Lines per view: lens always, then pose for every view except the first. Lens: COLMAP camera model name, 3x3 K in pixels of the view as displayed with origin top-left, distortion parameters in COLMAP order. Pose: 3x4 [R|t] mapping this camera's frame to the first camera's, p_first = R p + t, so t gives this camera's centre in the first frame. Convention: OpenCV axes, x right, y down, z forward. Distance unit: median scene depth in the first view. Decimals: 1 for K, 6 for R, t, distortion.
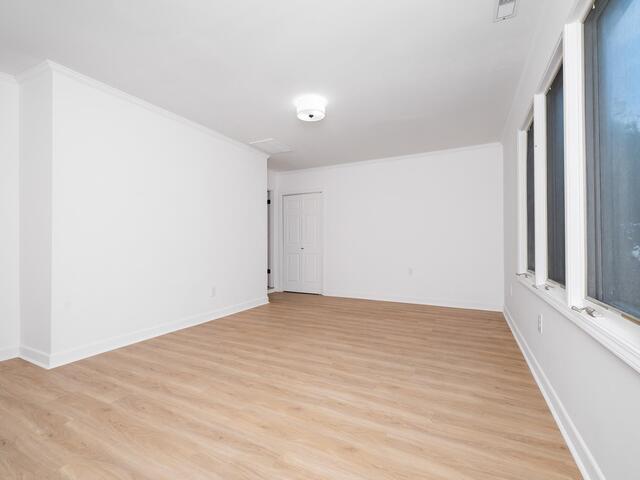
lens RADIAL K [[288.4, 0, 309.6], [0, 288.4, 245.5], [0, 0, 1]] dist [-0.000146, 0.000016]
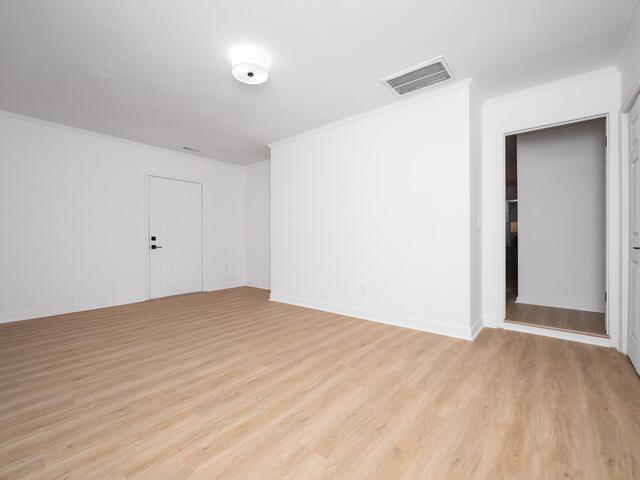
lens RADIAL K [[288.4, 0, 321.4], [0, 288.4, 239.9], [0, 0, 1]] dist [-0.000146, 0.000016]
pose [[-0.182357, 0.009474, -0.983187, 0.850102], [-0.001123, 0.999951, 0.009844, -0.000463], [0.983232, 0.002899, -0.182338, 1.524121]]
